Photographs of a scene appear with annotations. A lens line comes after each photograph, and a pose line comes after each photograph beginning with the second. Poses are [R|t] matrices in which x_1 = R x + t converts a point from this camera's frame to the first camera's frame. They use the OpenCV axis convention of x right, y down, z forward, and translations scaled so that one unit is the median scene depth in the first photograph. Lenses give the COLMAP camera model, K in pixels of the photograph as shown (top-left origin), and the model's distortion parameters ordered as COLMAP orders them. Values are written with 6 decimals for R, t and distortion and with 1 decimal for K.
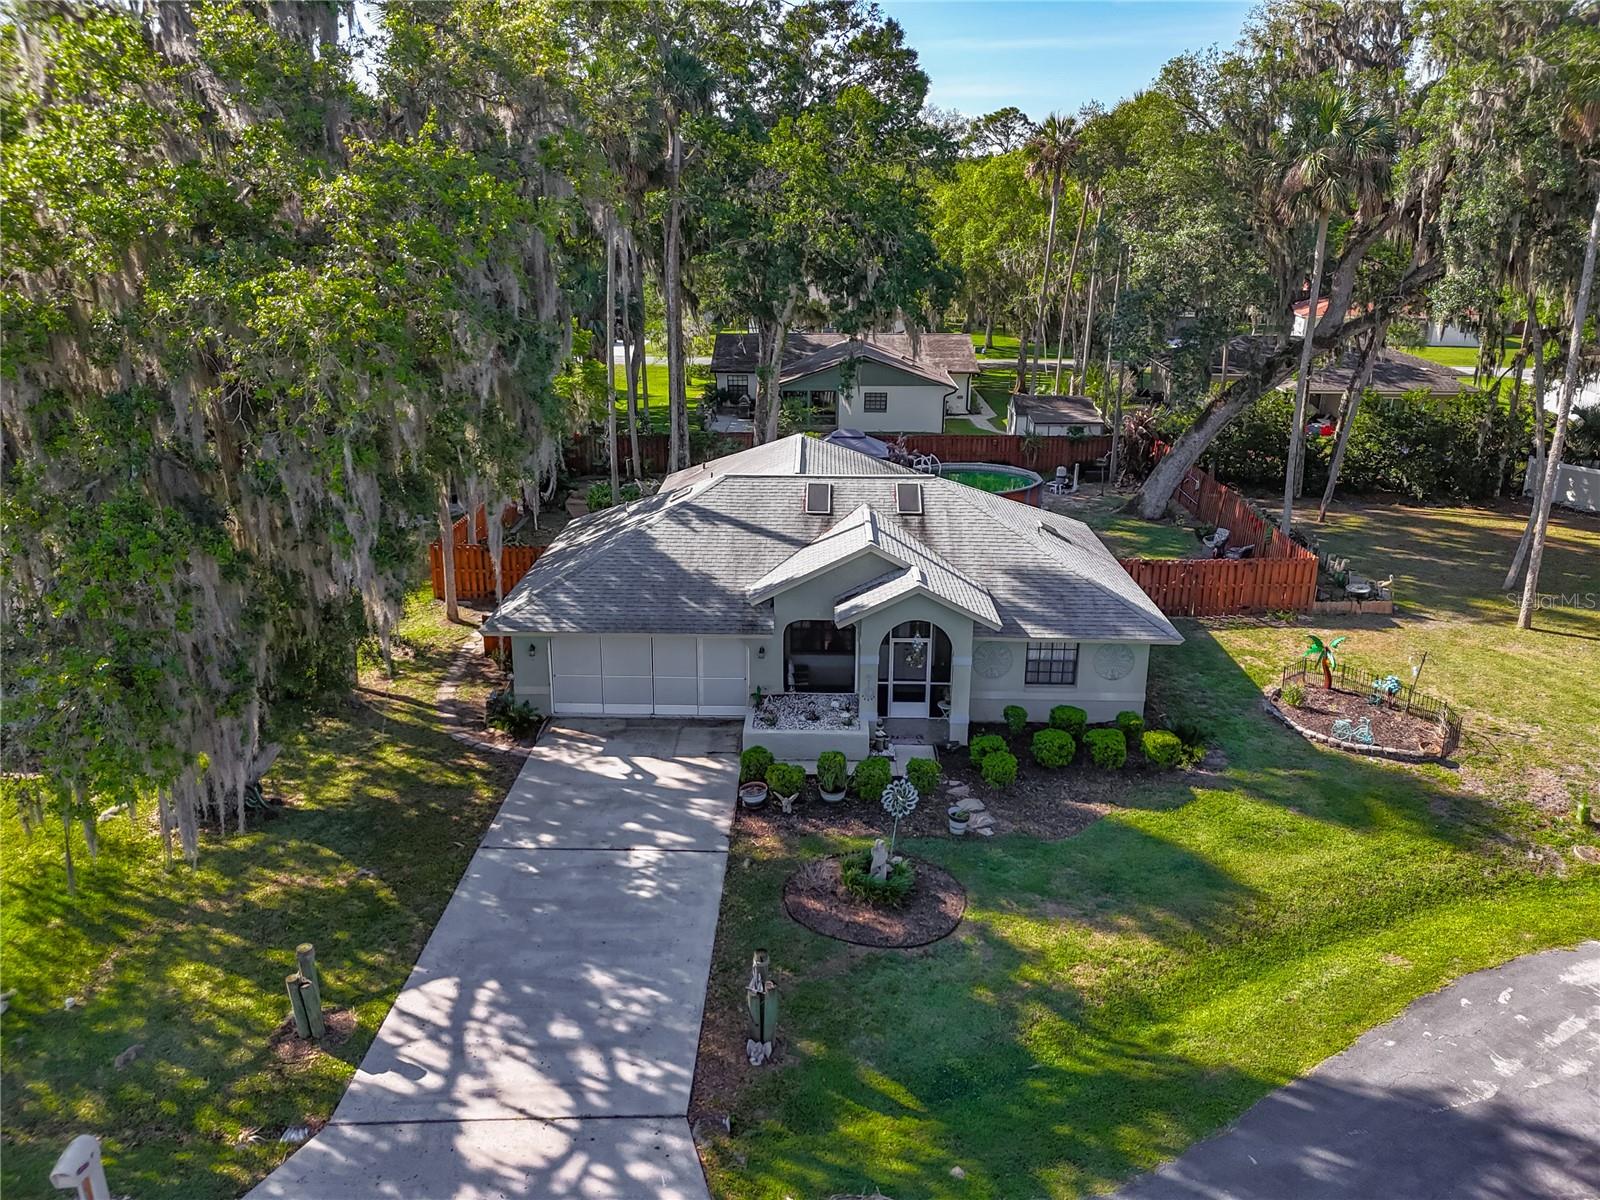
lens RADIAL K [[1193.0, 0, 803.1], [0, 1193.0, 582.7], [0, 0, 1]] dist [0.060951, -0.051483]
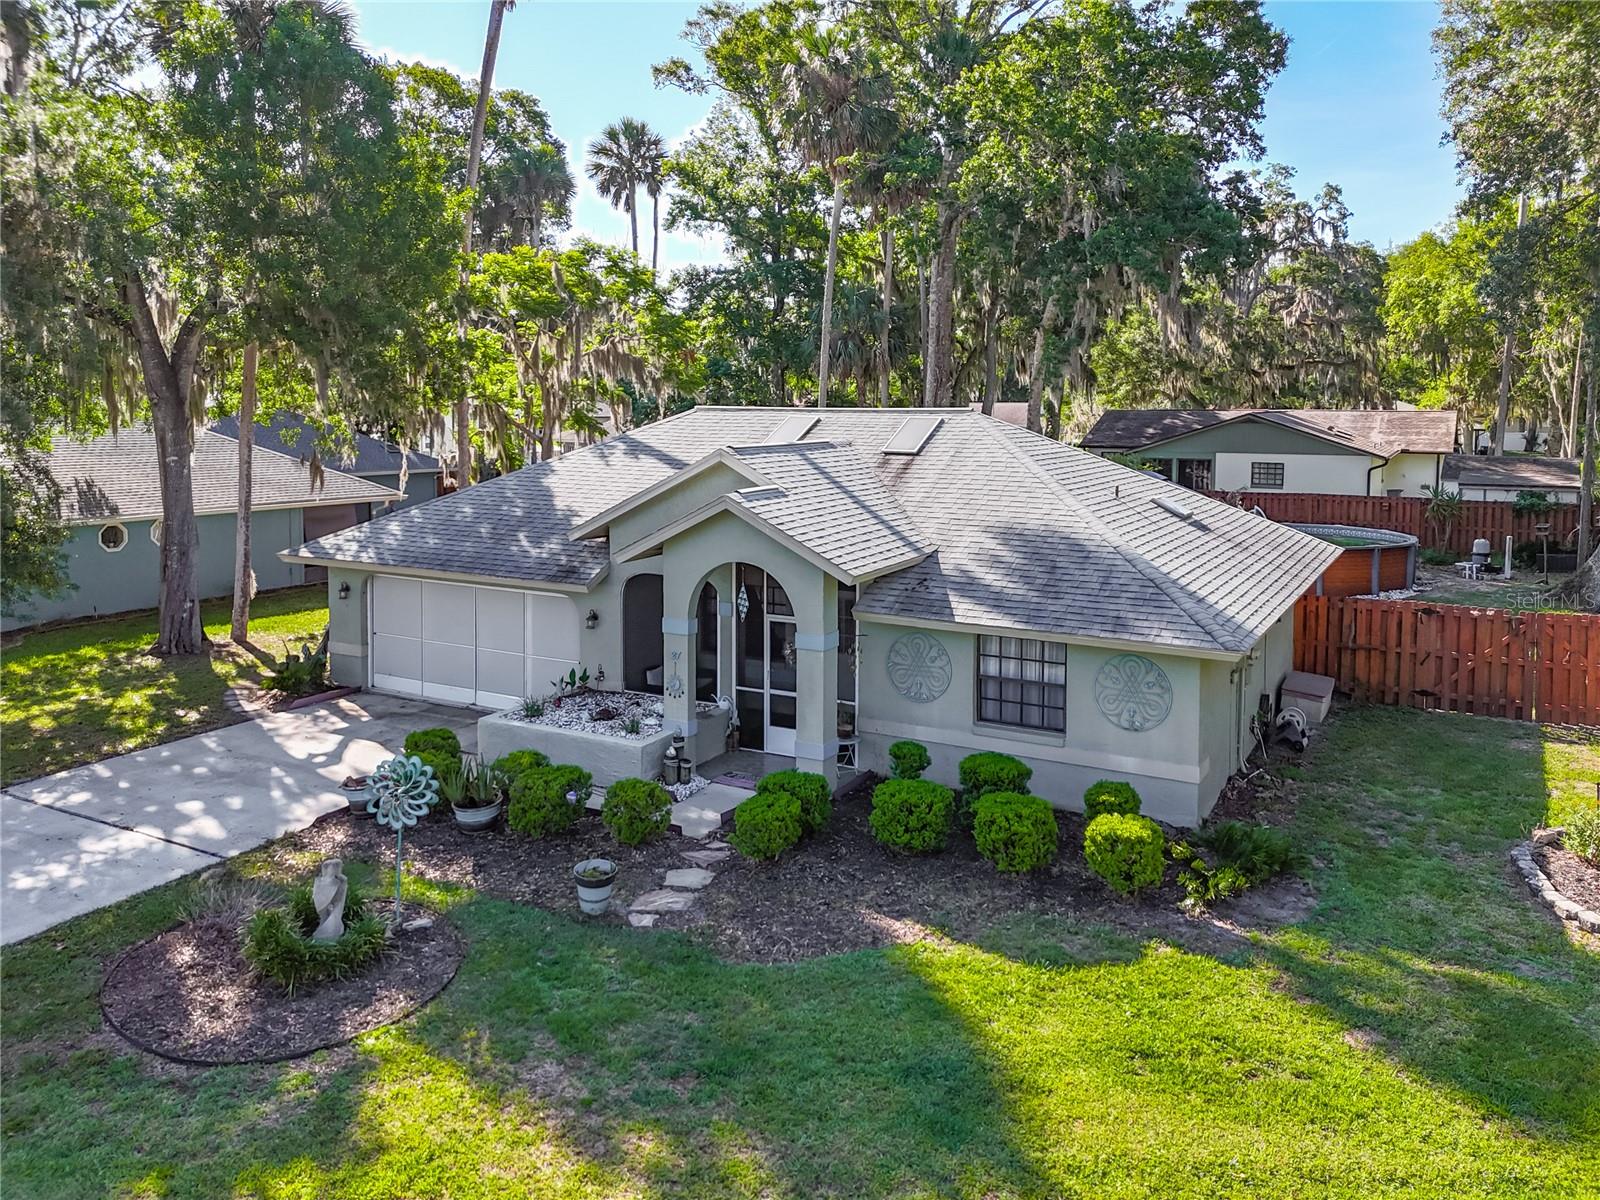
lens RADIAL K [[1193.0, 0, 801.8], [0, 1193.0, 549.8], [0, 0, 1]] dist [0.060951, -0.051483]
pose [[0.881703, 0.054422, -0.468655, 0.419442], [-0.139008, 0.979198, -0.147814, 0.114082], [0.450862, 0.195475, 0.870927, 0.527482]]
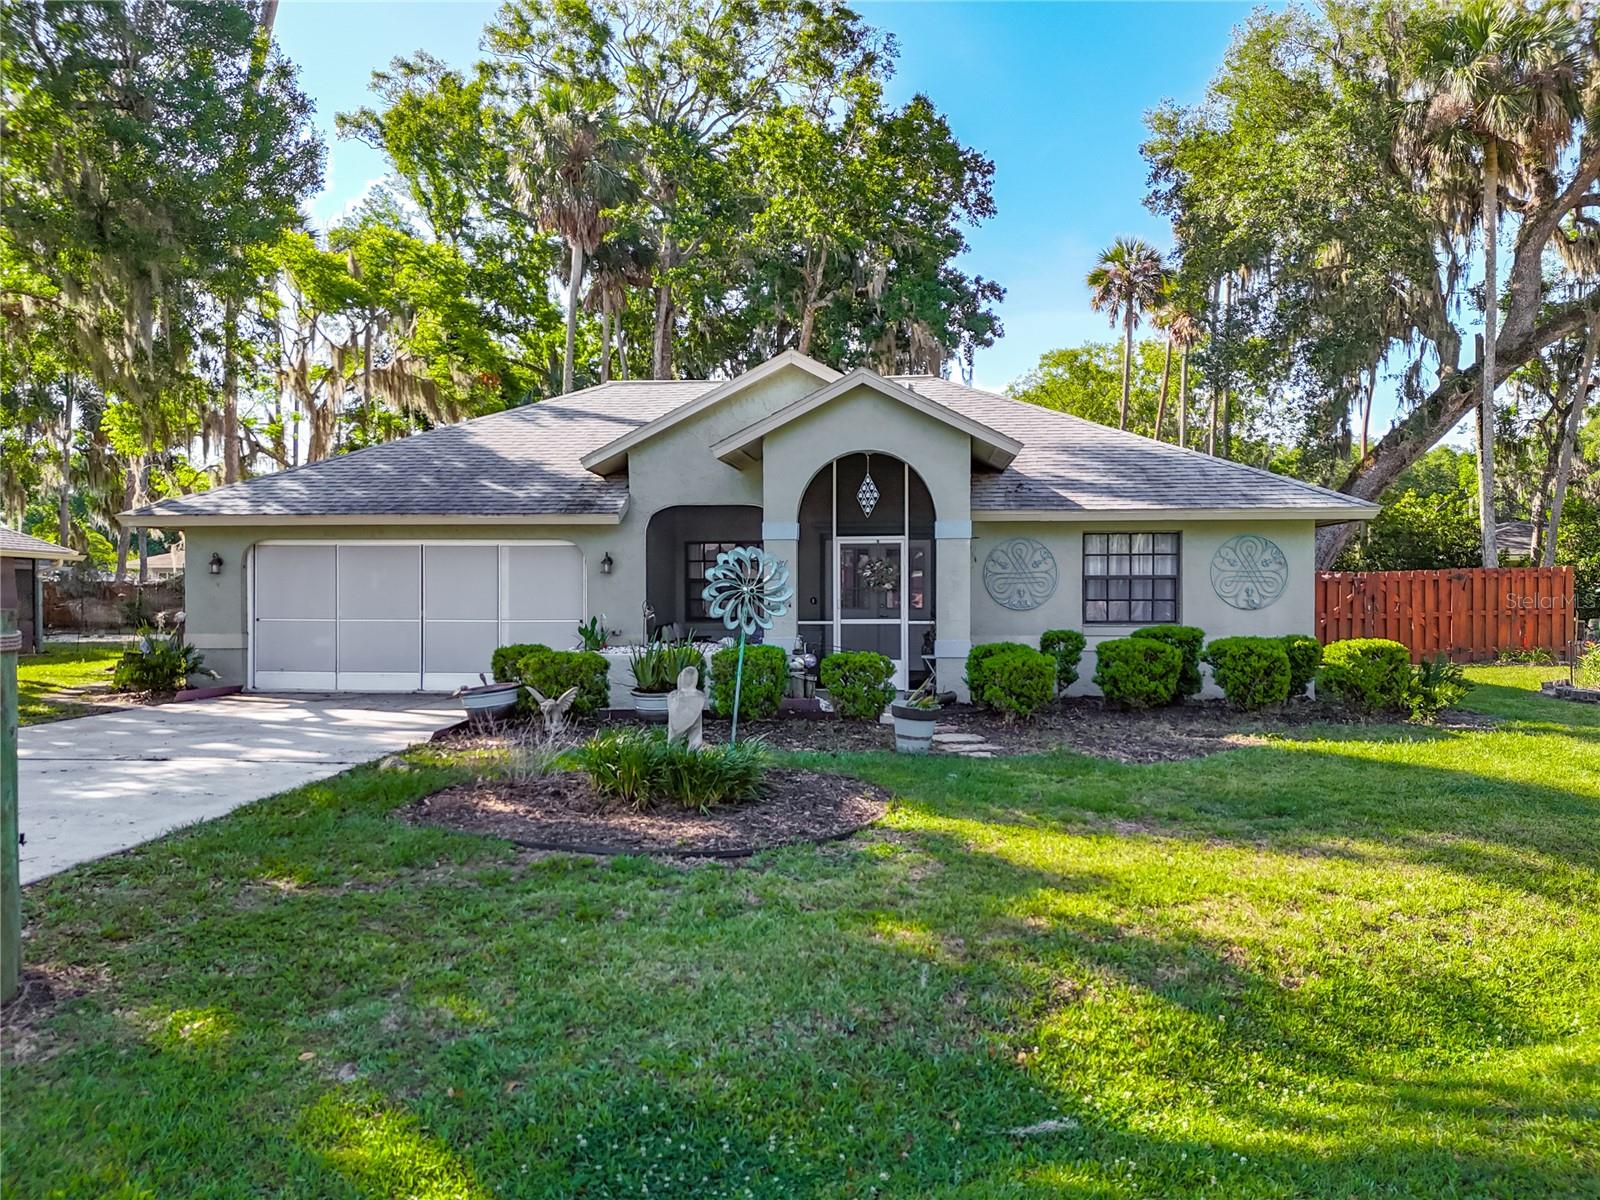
lens RADIAL K [[1193.0, 0, 799.0], [0, 1193.0, 611.2], [0, 0, 1]] dist [0.060951, -0.051483]
pose [[0.995939, -0.008481, -0.089628, 0.119709], [-0.017482, 0.958385, -0.284942, 0.268800], [0.088314, 0.285352, 0.954345, 0.530689]]
